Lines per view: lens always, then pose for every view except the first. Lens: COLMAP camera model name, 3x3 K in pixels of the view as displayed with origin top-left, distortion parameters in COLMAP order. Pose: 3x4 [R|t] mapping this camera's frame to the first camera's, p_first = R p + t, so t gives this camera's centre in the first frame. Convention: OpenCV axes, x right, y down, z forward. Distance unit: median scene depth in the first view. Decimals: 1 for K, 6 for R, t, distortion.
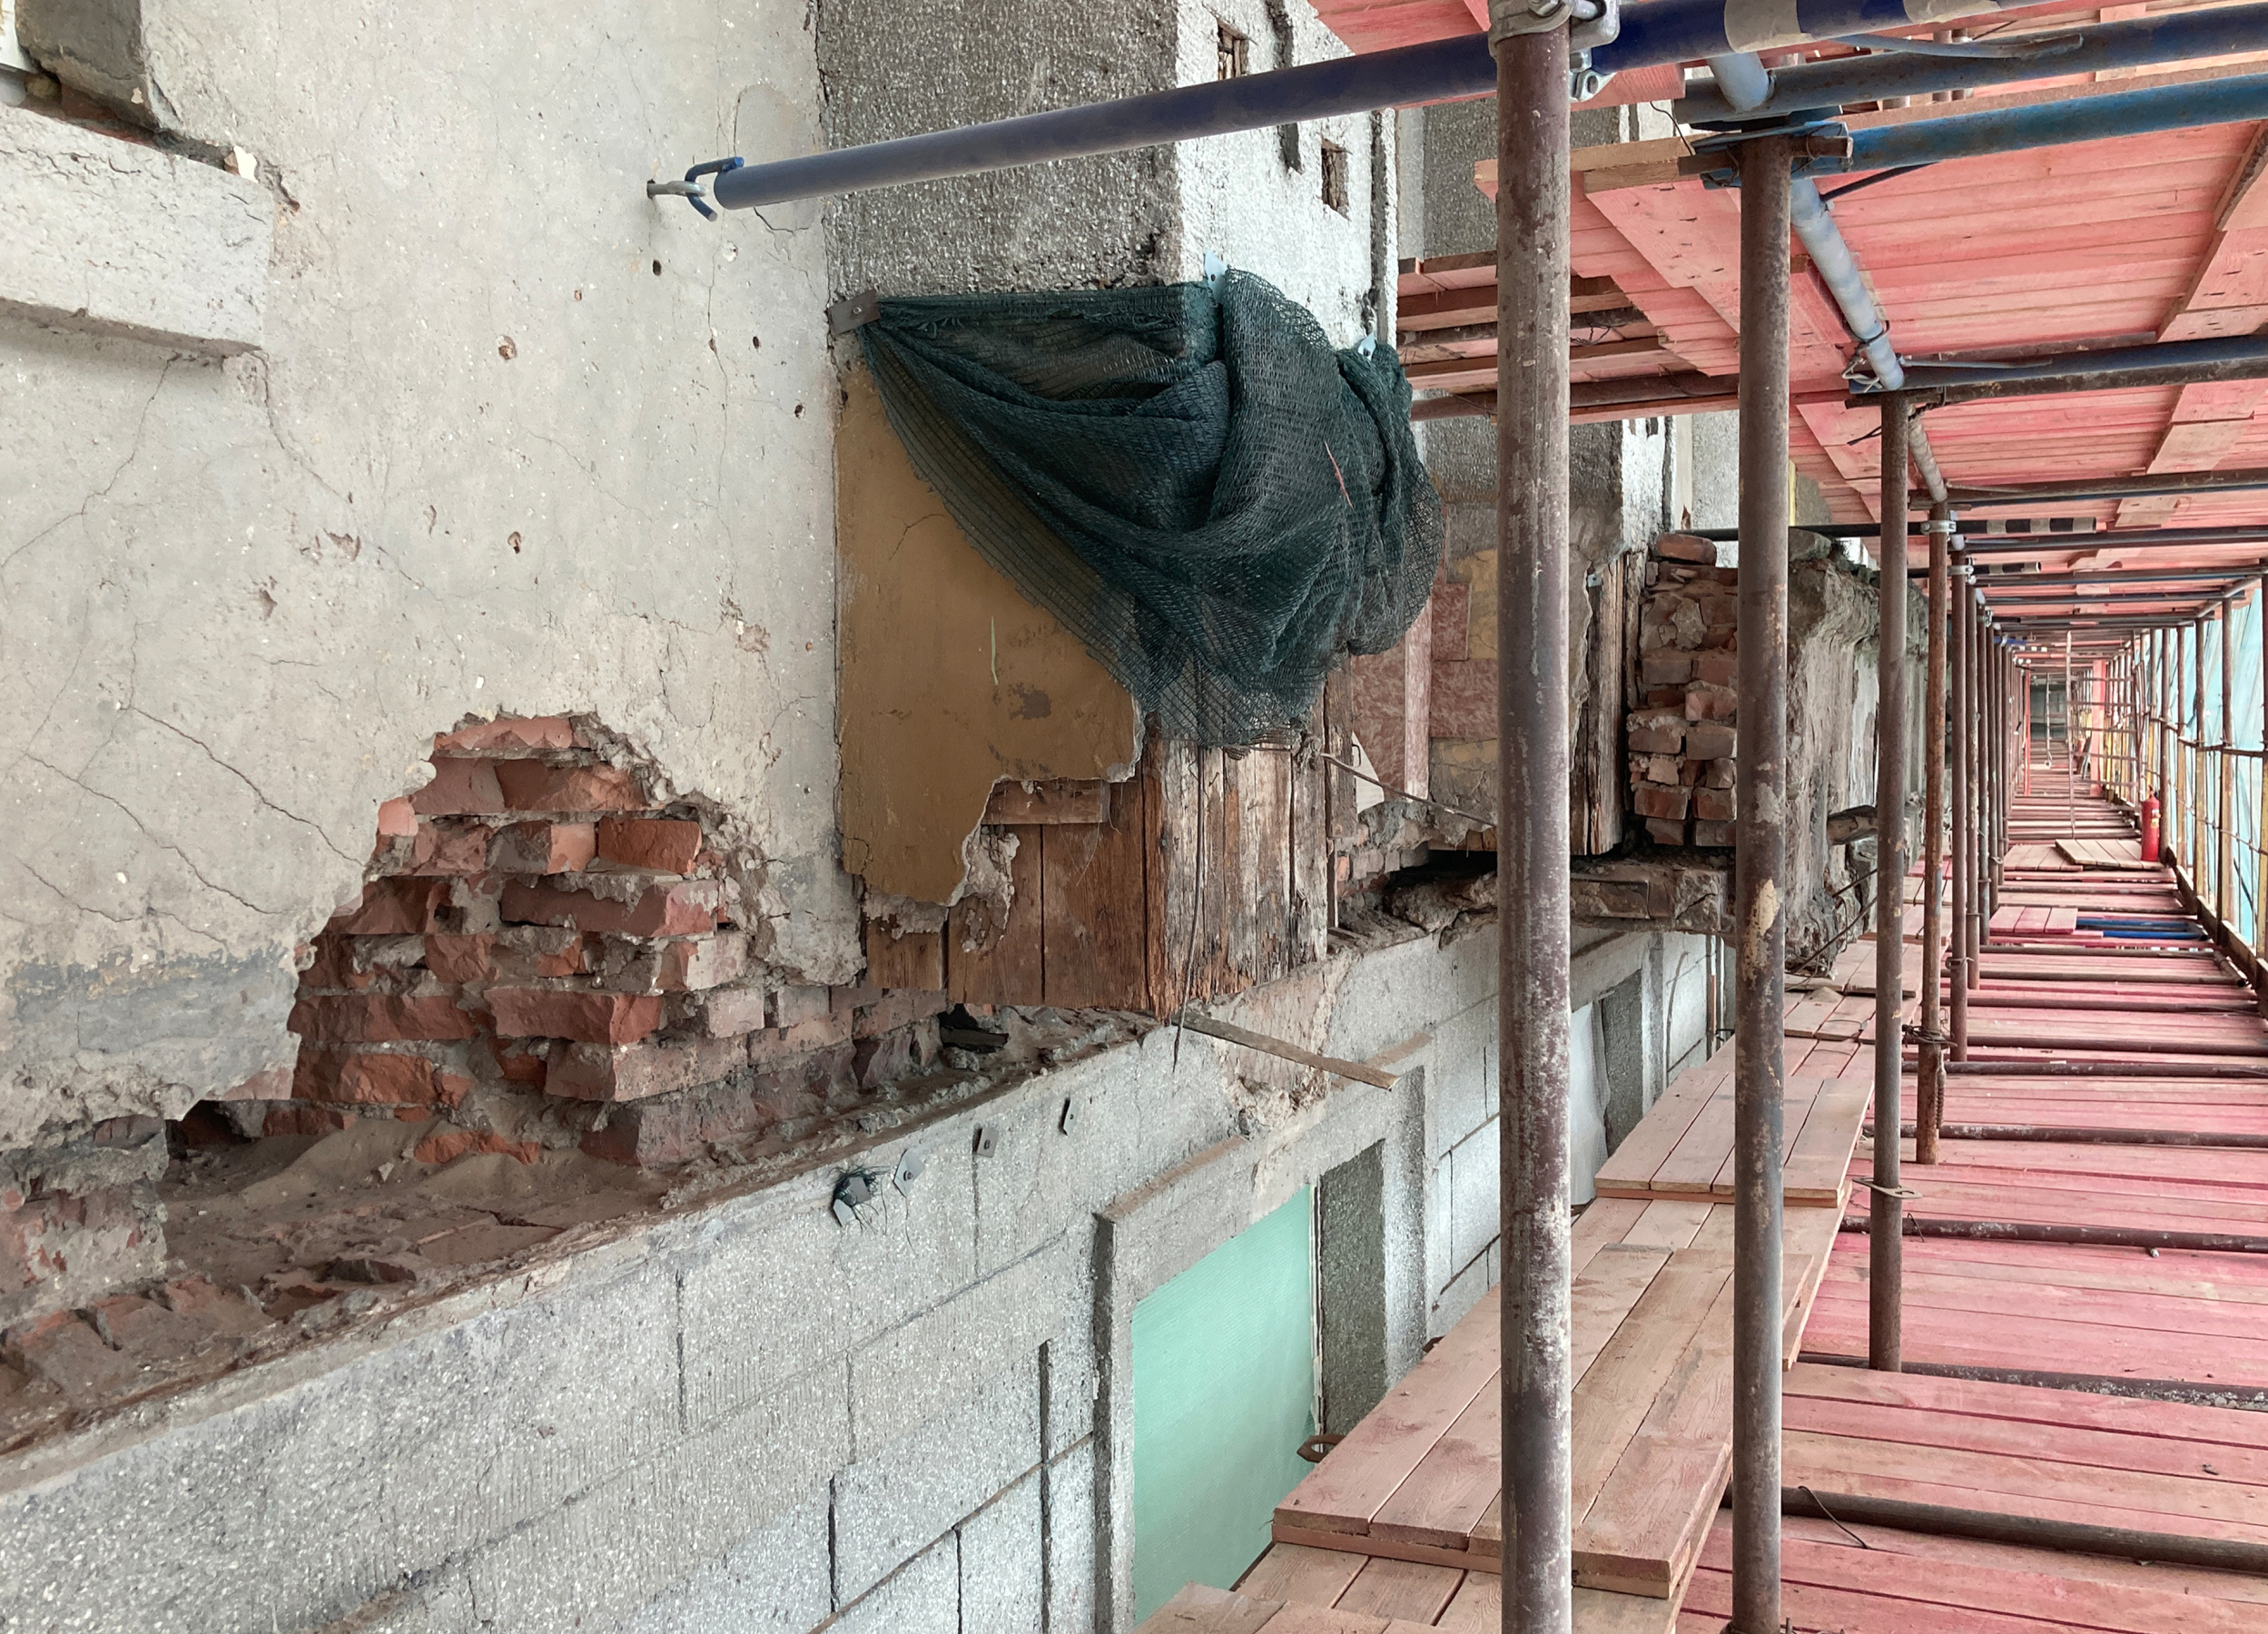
lens RADIAL K [[1982.8, 0, 1135.5], [0, 1982.8, 814.8], [0, 0, 1]] dist [0.012372, -0.001102]
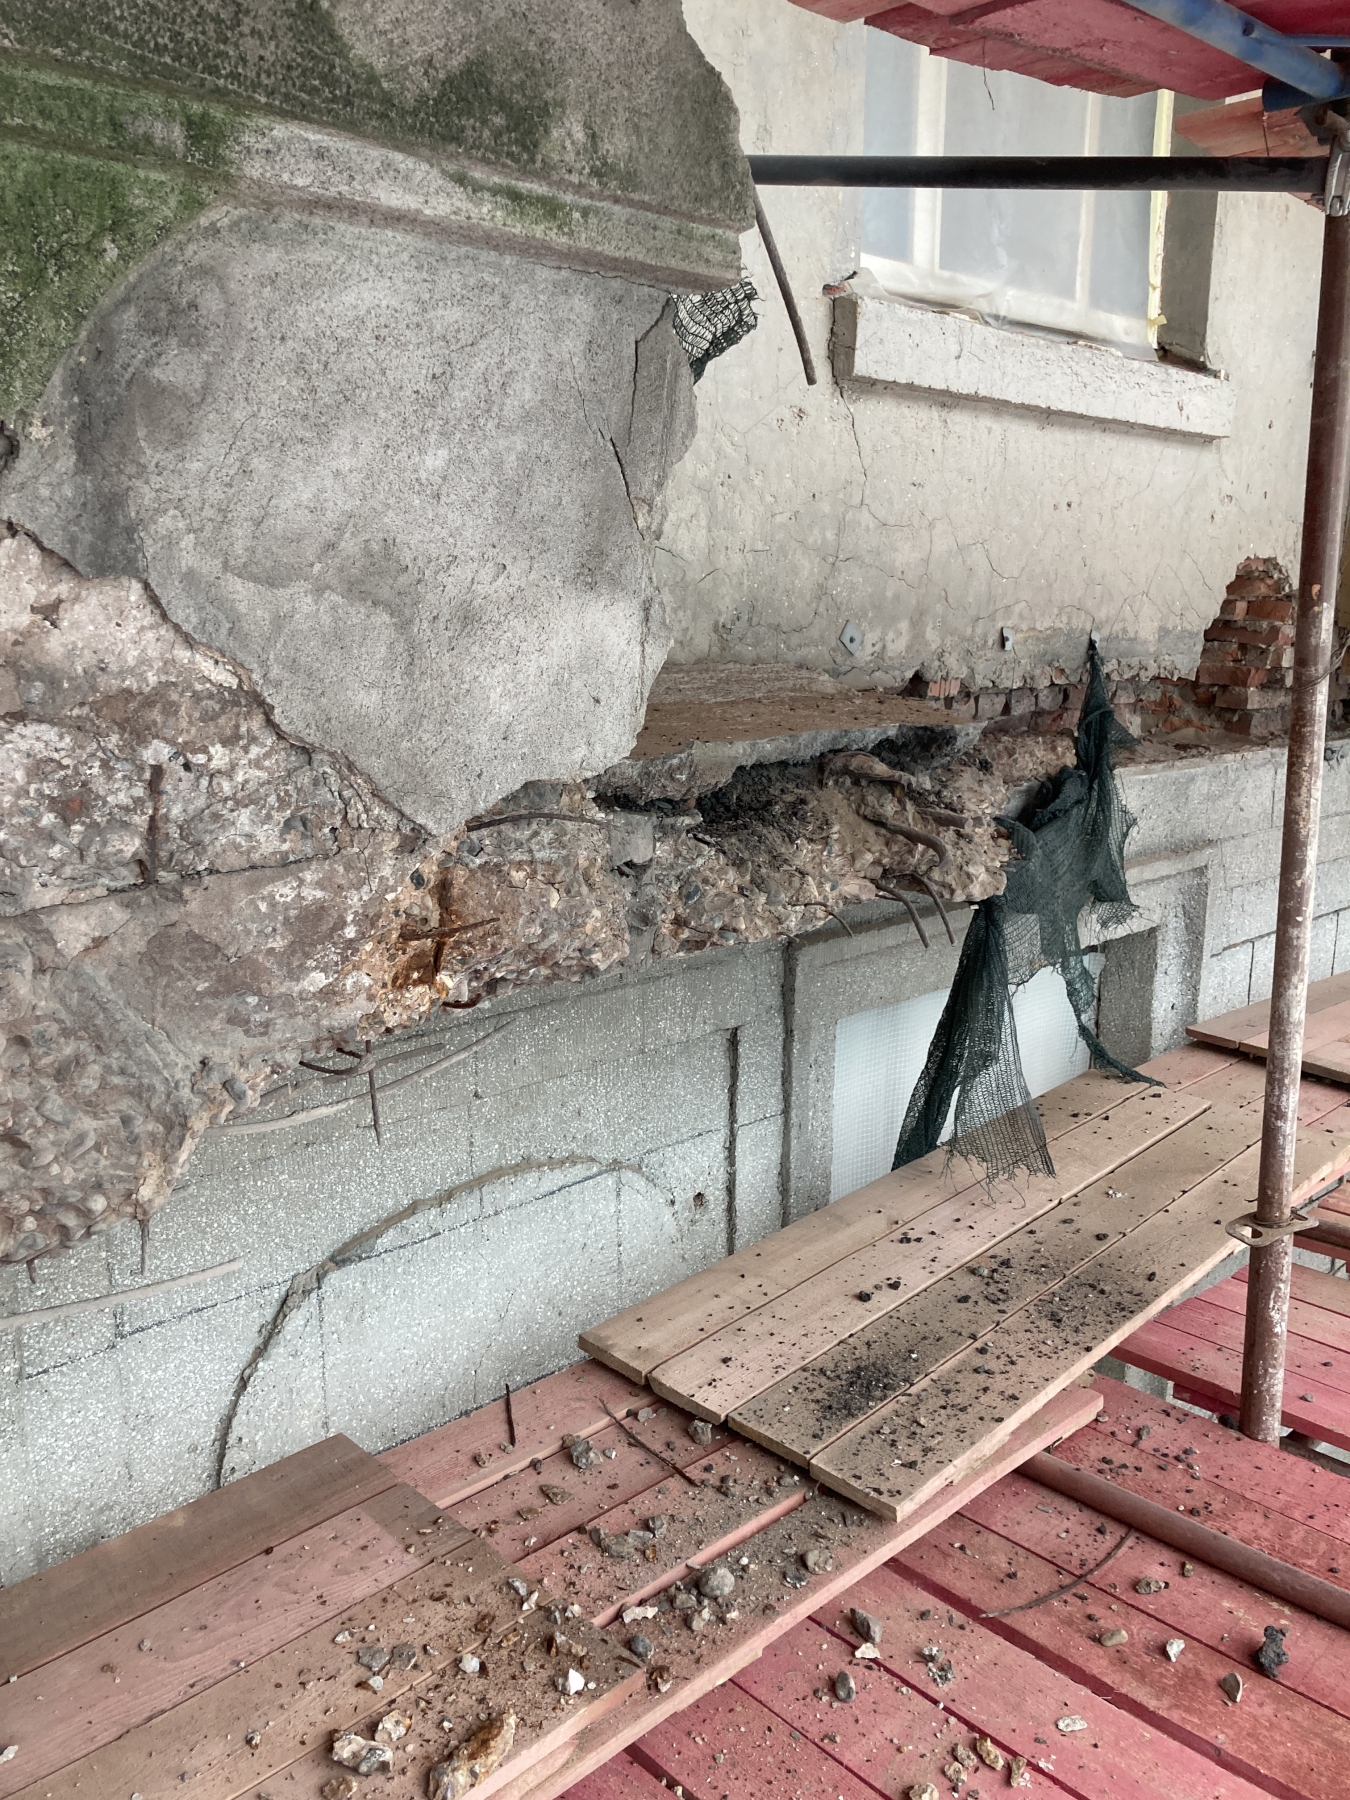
lens RADIAL K [[1439.1, 0, 672.4], [0, 1439.1, 901.5], [0, 0, 1]] dist [0.006584, 0.002003]
pose [[0.926505, 0.092287, -0.364790, -0.246875], [-0.031134, 0.984935, 0.170100, 0.094654], [0.374992, -0.146241, 0.915420, -1.099039]]
